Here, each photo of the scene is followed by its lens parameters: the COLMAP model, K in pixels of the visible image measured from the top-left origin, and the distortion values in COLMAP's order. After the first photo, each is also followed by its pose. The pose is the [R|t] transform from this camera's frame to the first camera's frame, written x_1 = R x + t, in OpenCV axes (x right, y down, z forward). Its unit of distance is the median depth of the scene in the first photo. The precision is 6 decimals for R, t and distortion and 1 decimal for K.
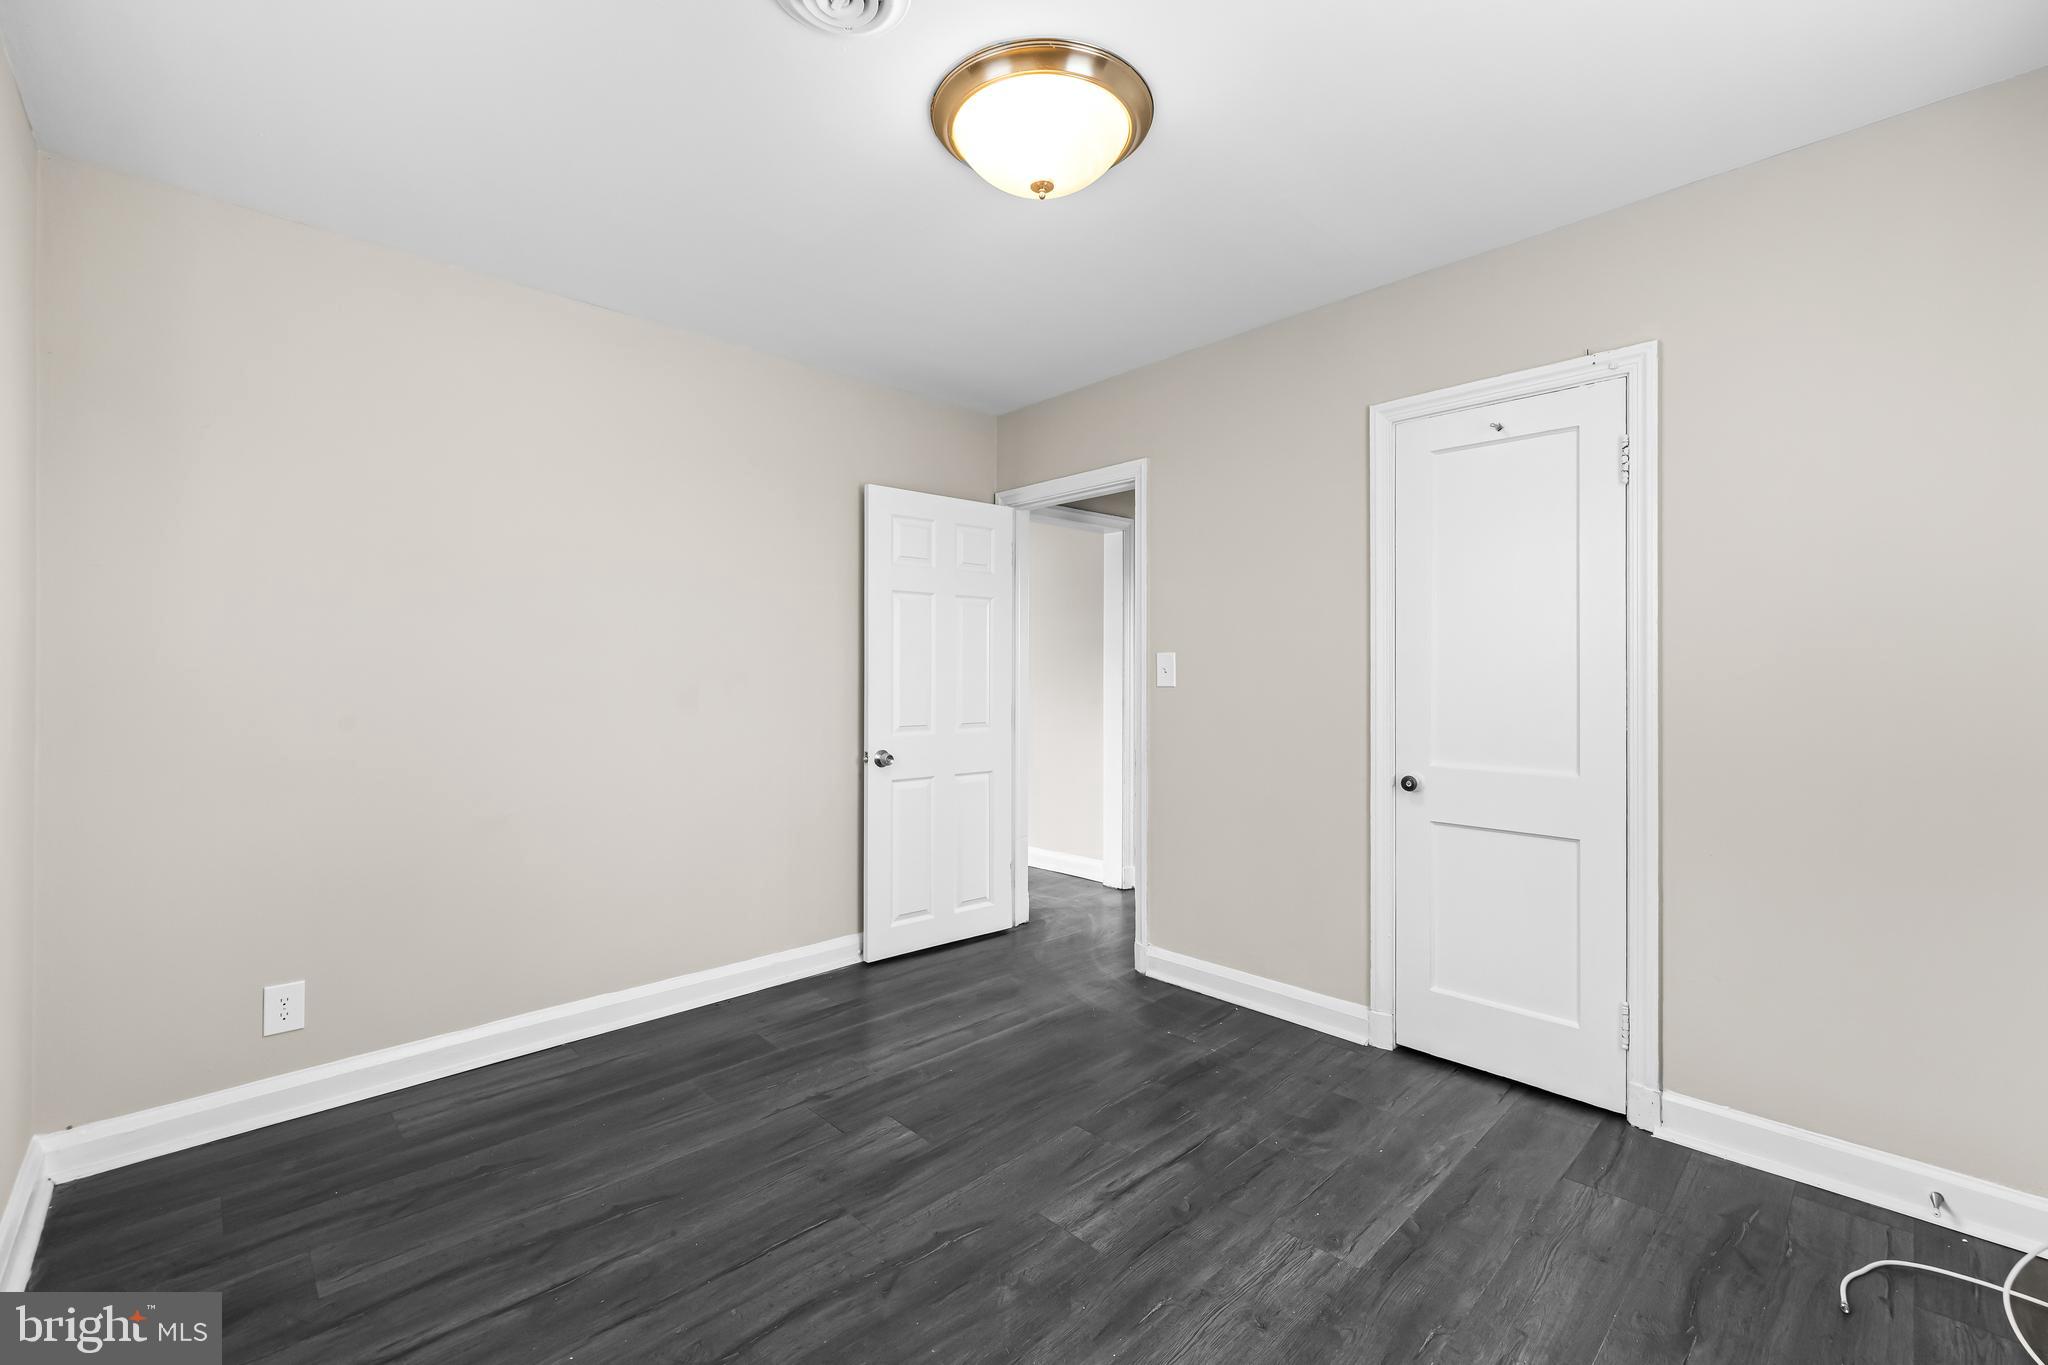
lens RADIAL K [[861.5, 0, 1032.0], [0, 861.5, 675.2], [0, 0, 1]] dist [-0.004235, 0.000167]
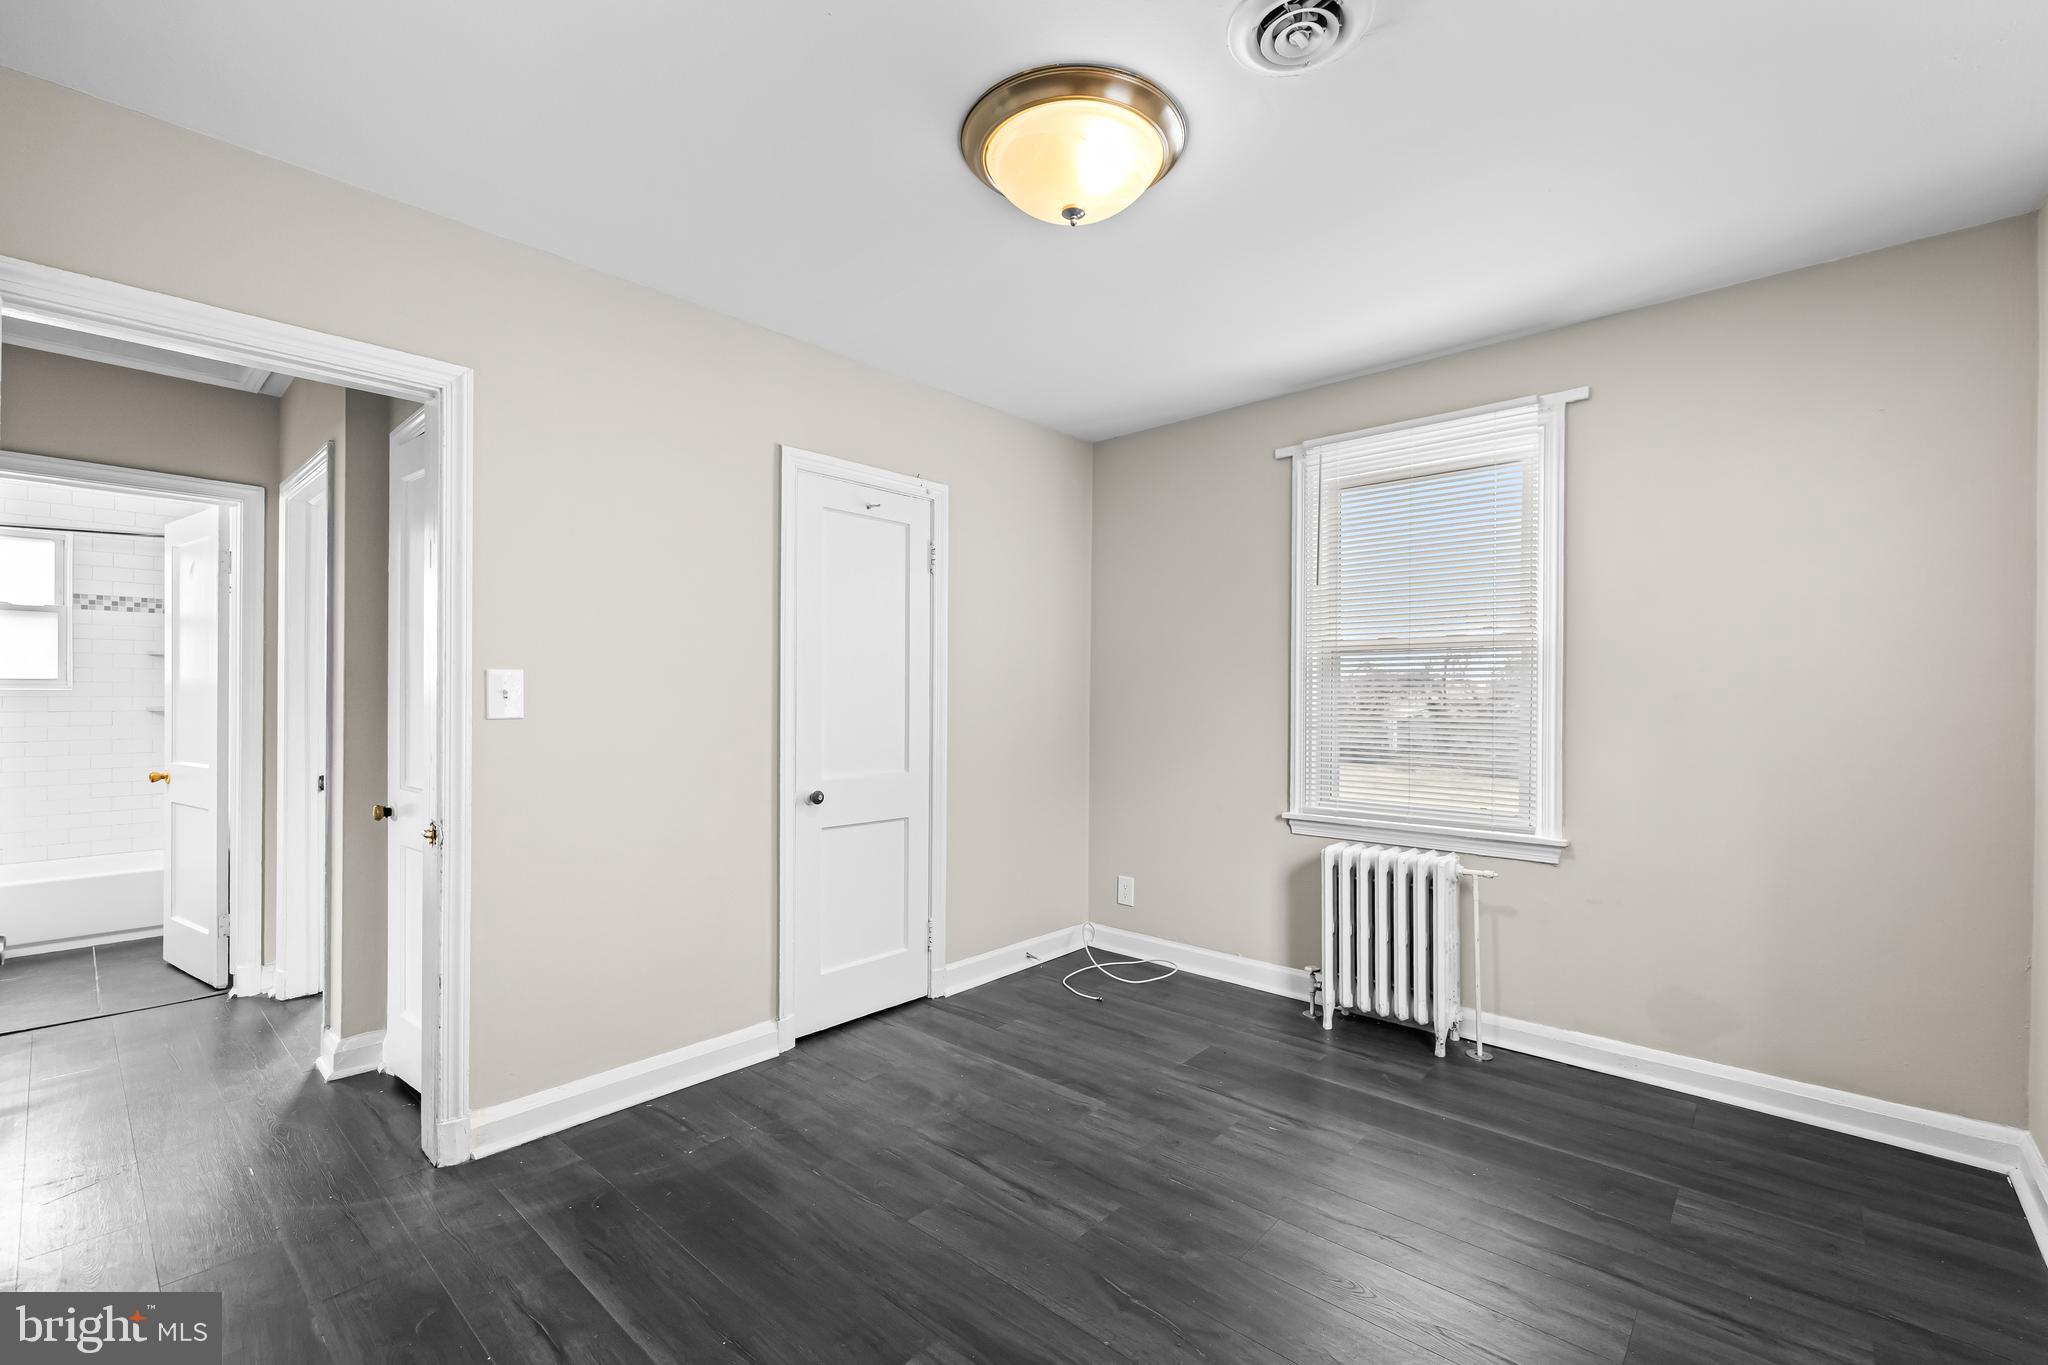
lens RADIAL K [[868.5, 0, 1031.4], [0, 868.5, 694.2], [0, 0, 1]] dist [-0.000381, 0.000006]
pose [[-0.074887, 0.000278, 0.997192, -0.863211], [-0.005775, 0.999983, -0.000713, -0.011901], [-0.997175, -0.005812, -0.074884, 0.972997]]
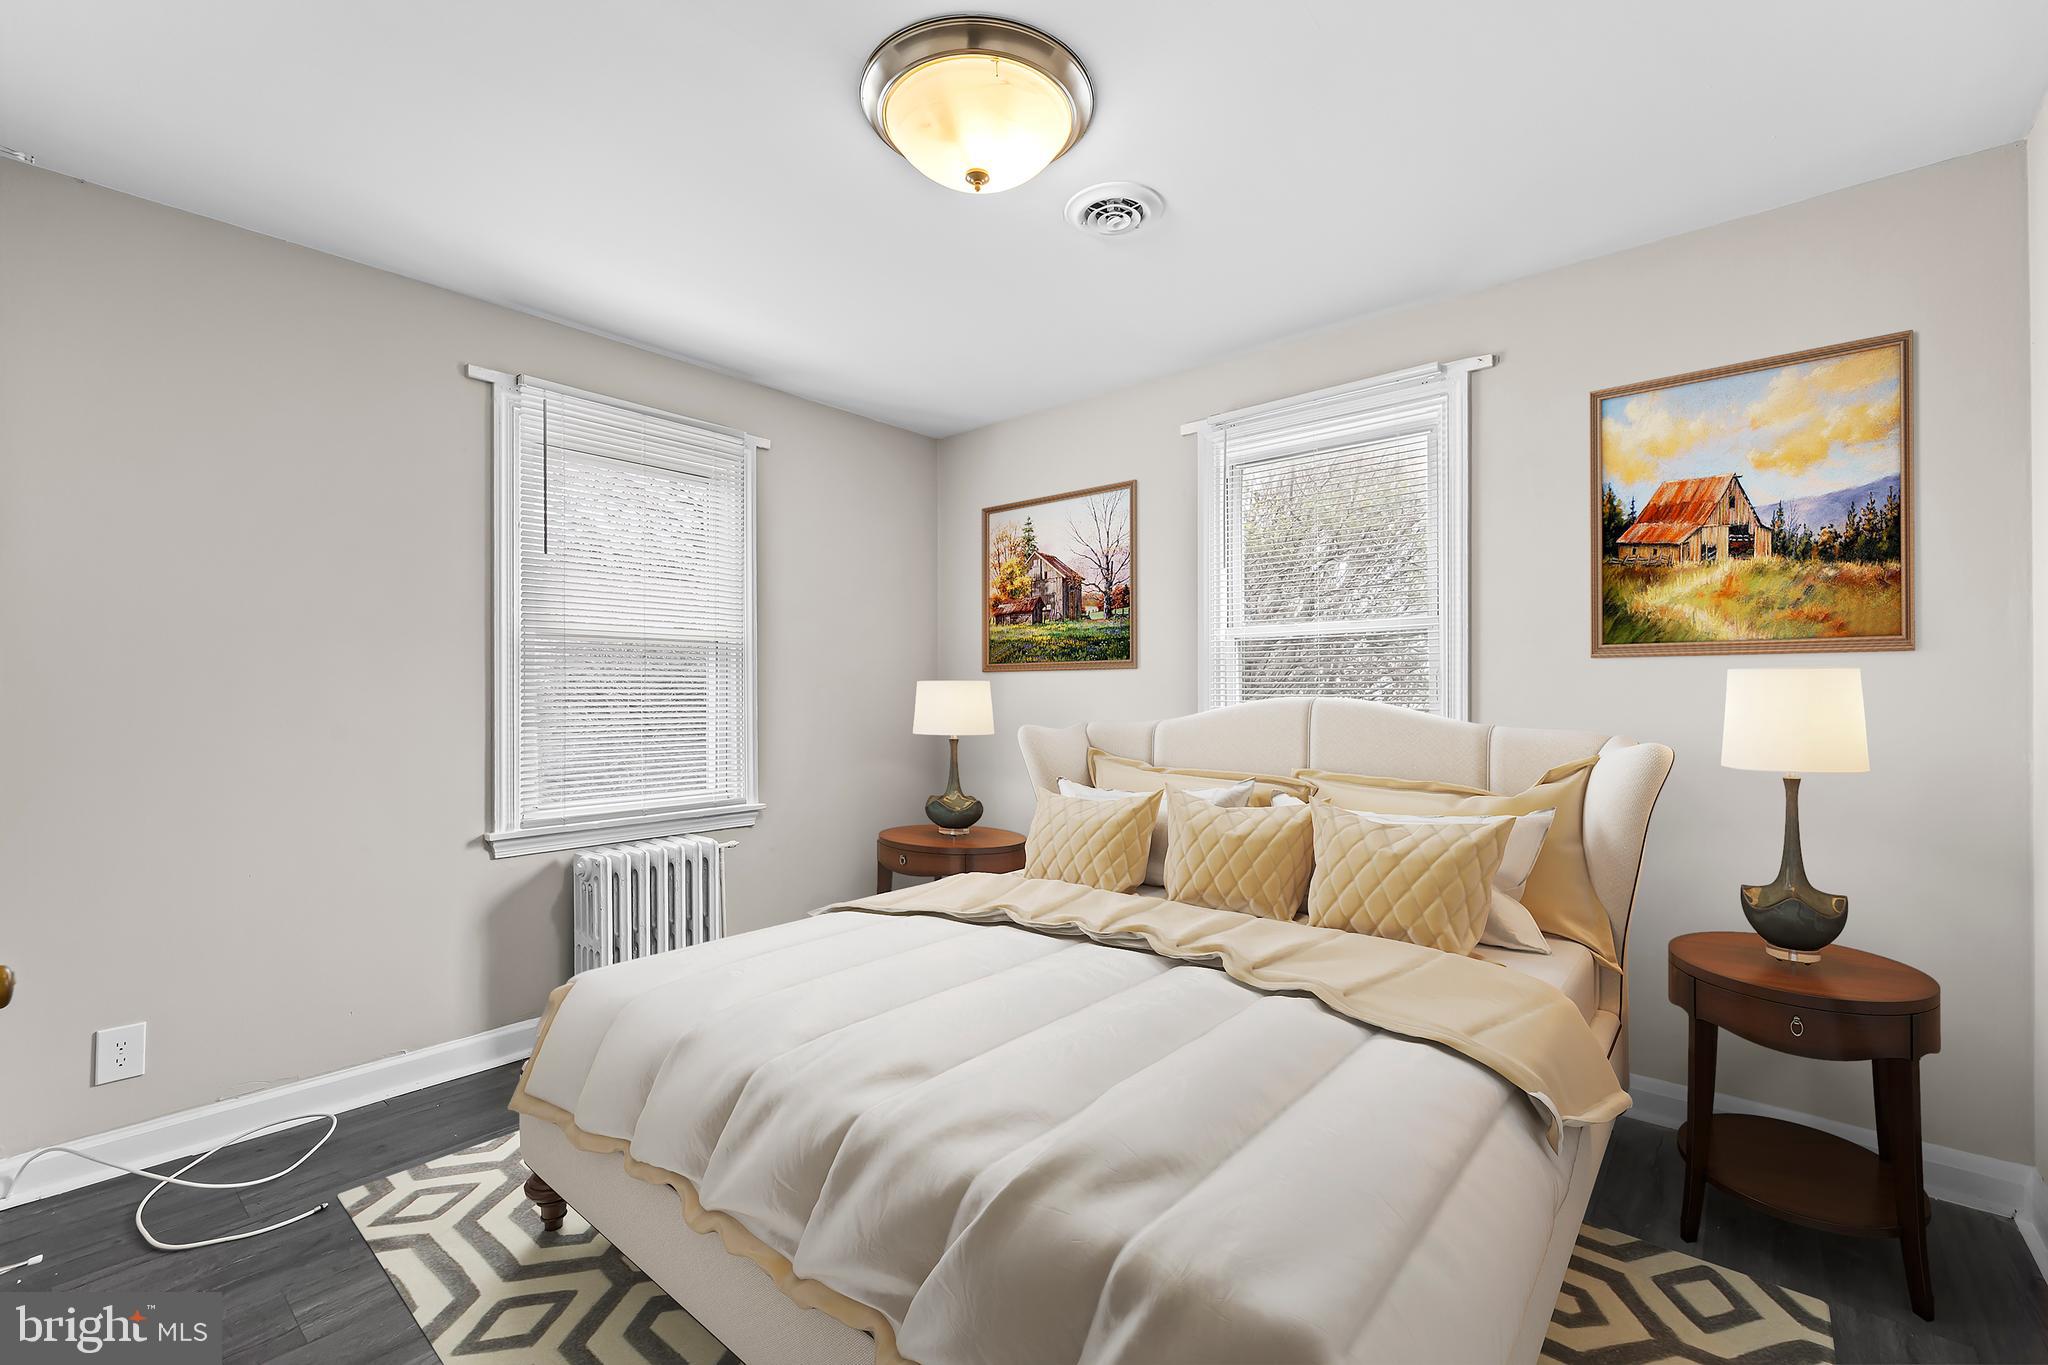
lens RADIAL K [[890.6, 0, 1023.4], [0, 890.6, 690.0], [0, 0, 1]] dist [0.015444, 0.000060]
pose [[-0.995298, -0.000101, -0.096862, 0.051211], [0.000633, 0.999971, -0.007552, 0.003849], [0.096860, -0.007578, -0.995269, 1.748798]]
